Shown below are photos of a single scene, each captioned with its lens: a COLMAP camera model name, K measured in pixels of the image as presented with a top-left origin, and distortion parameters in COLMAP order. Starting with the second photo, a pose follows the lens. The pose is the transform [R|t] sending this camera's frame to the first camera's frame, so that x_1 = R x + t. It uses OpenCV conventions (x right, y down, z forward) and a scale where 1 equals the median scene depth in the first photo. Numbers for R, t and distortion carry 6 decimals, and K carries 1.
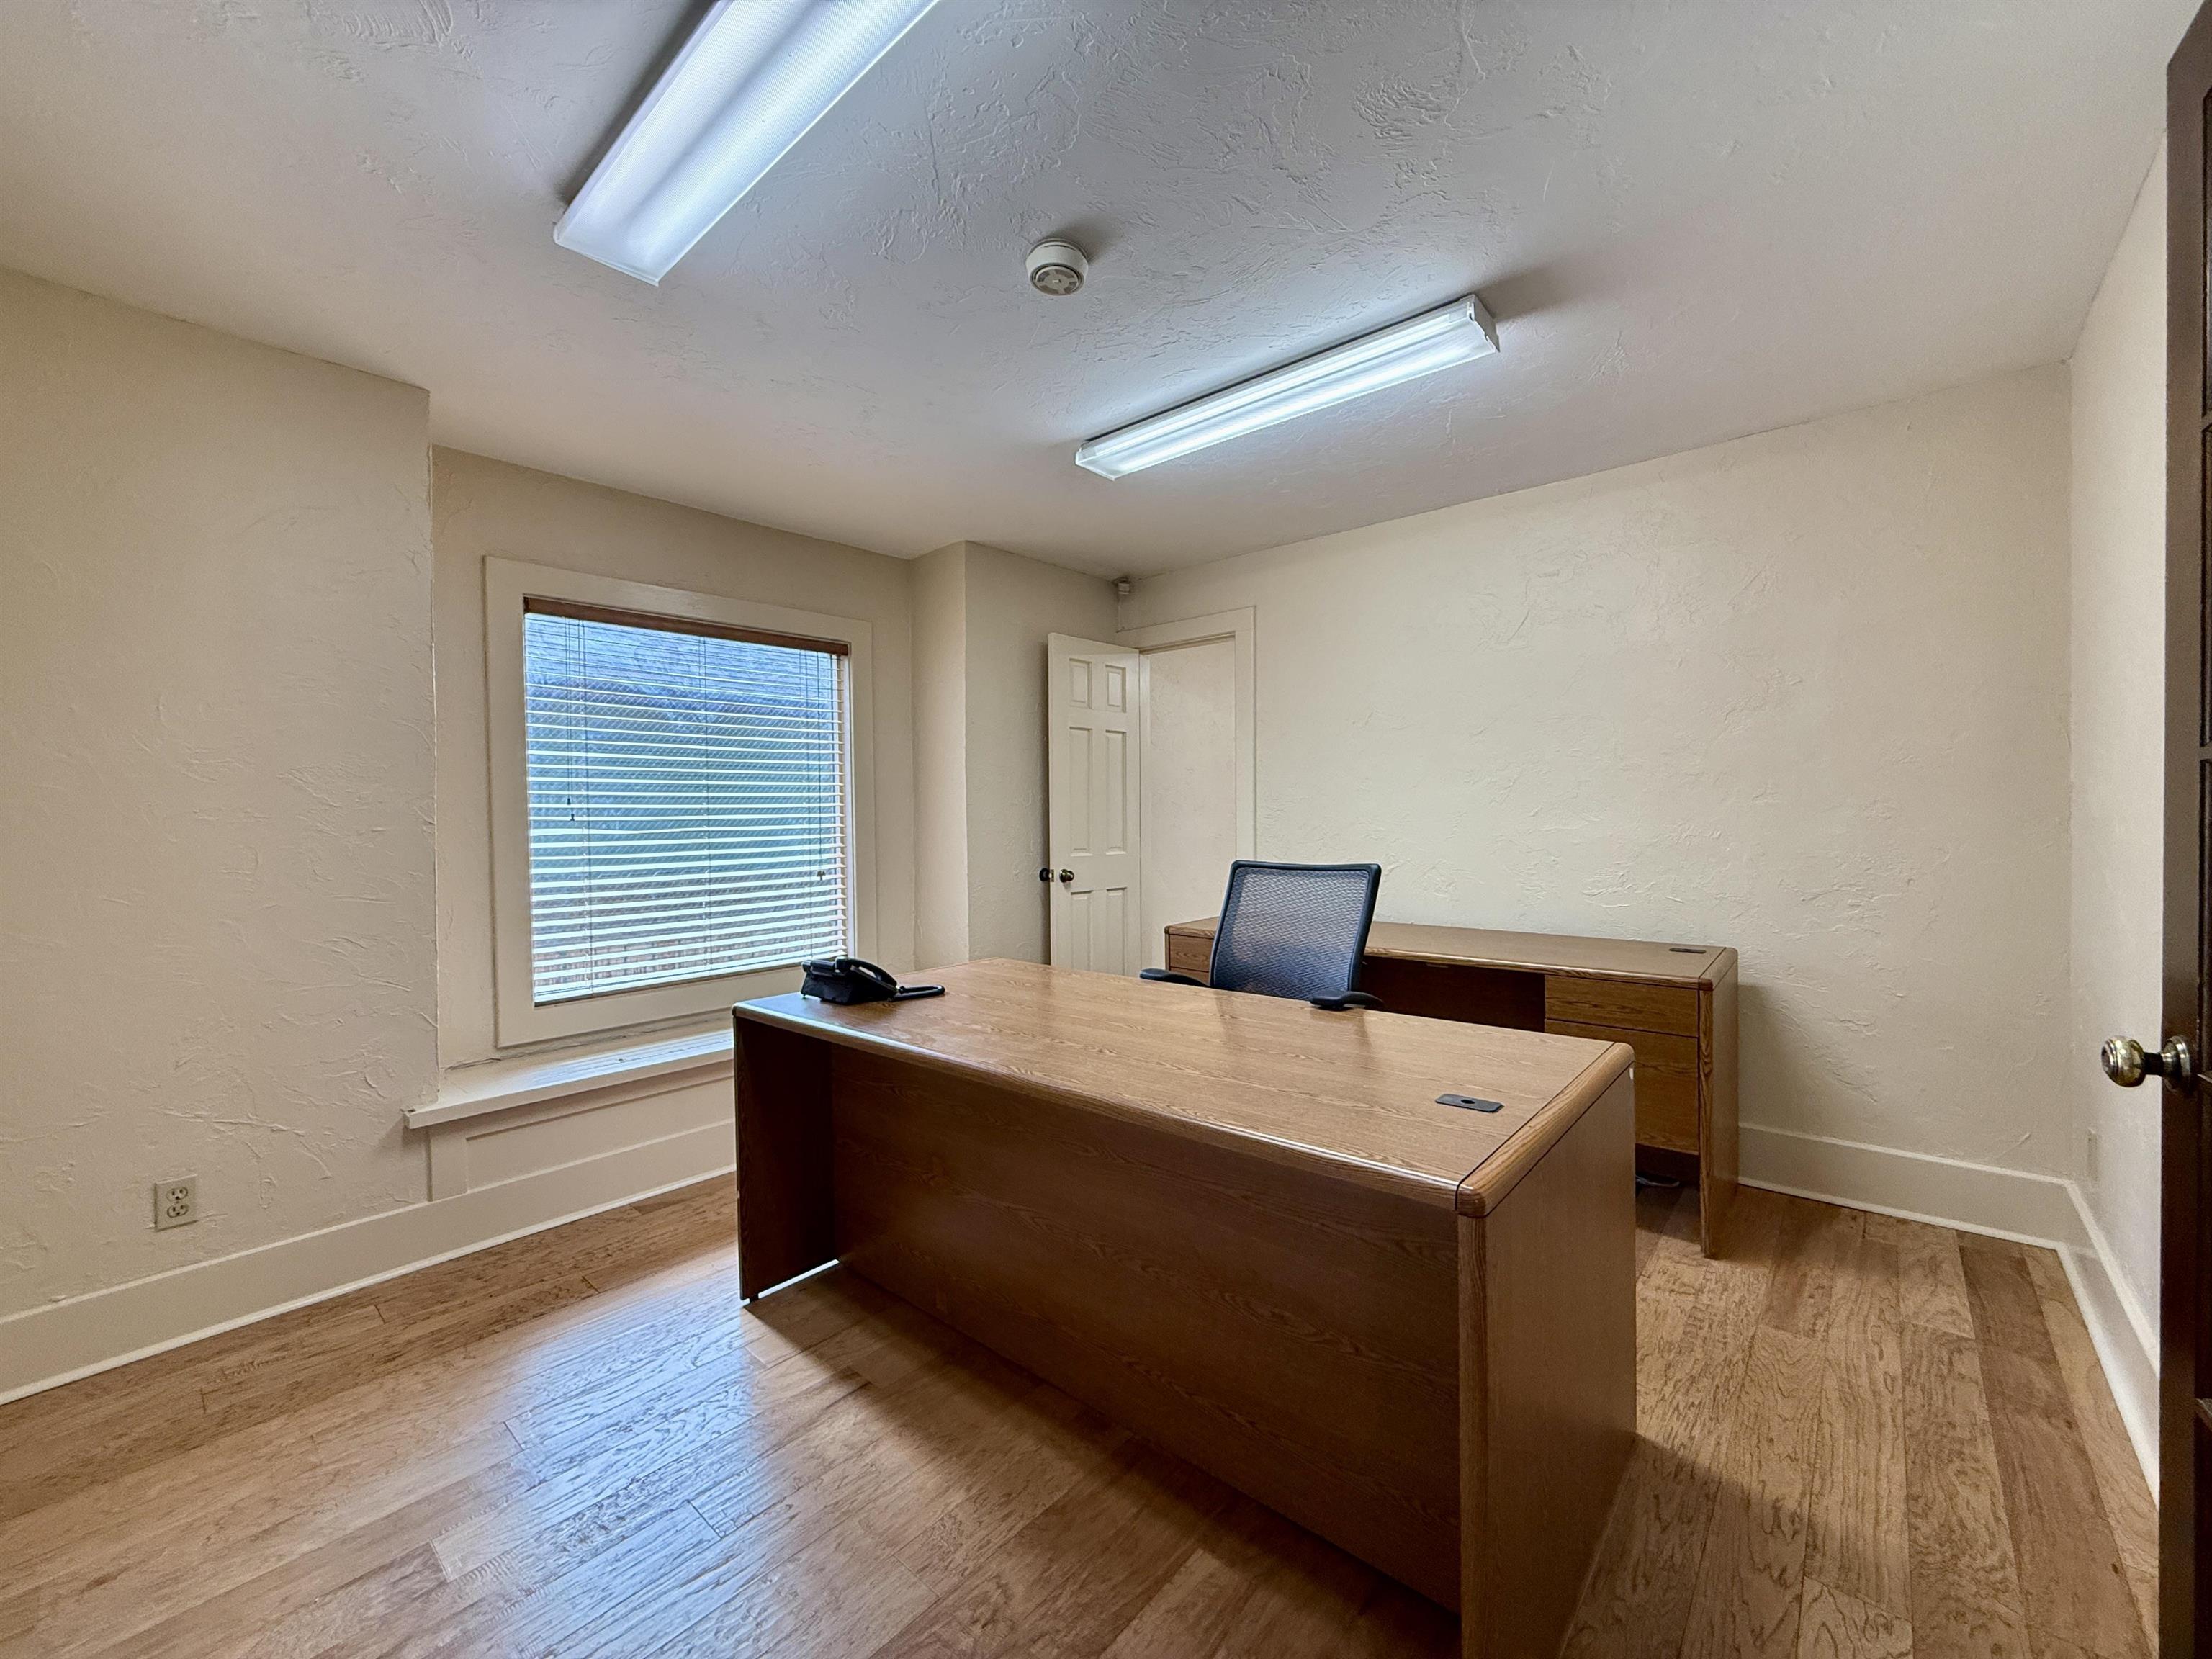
lens RADIAL K [[885.9, 0, 1130.1], [0, 885.9, 819.1], [0, 0, 1]] dist [0.001976, 0.000456]
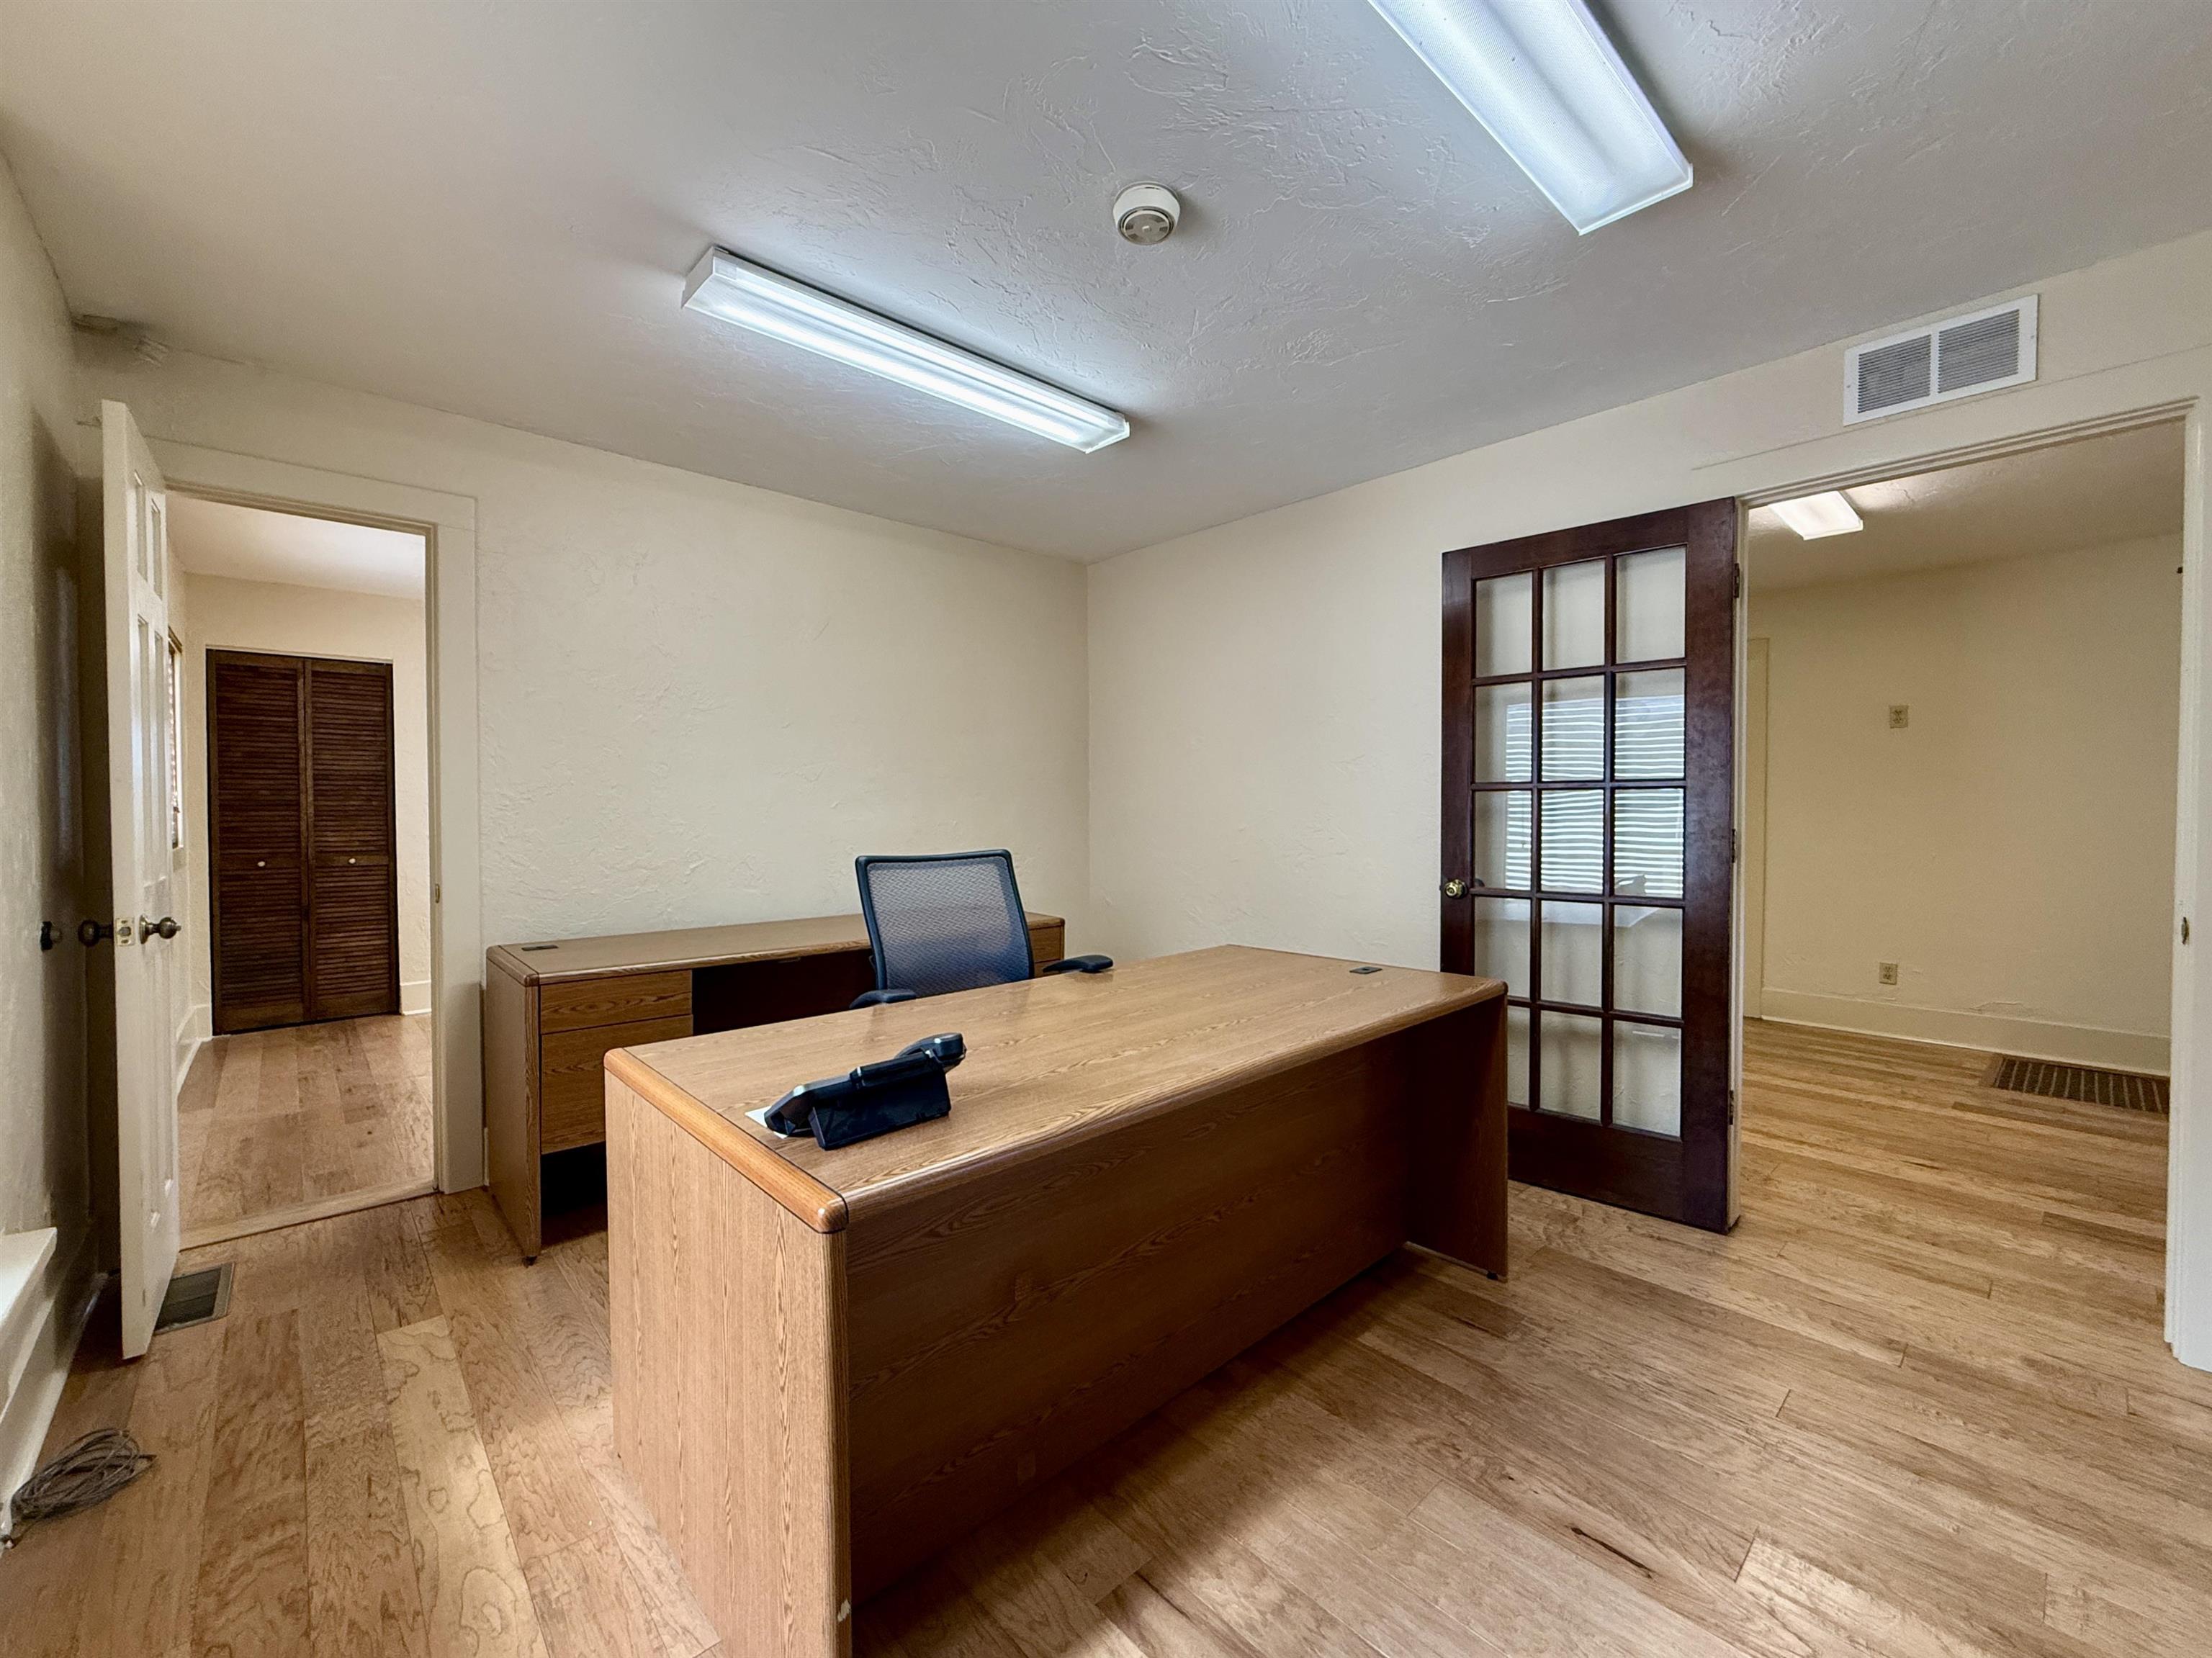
lens RADIAL K [[885.9, 0, 1116.4], [0, 885.9, 820.0], [0, 0, 1]] dist [0.001976, 0.000456]
pose [[0.120274, -0.003865, 0.992733, -0.994812], [0.004697, 0.999983, 0.003325, 0.012989], [-0.992730, 0.004263, 0.120290, 0.906606]]
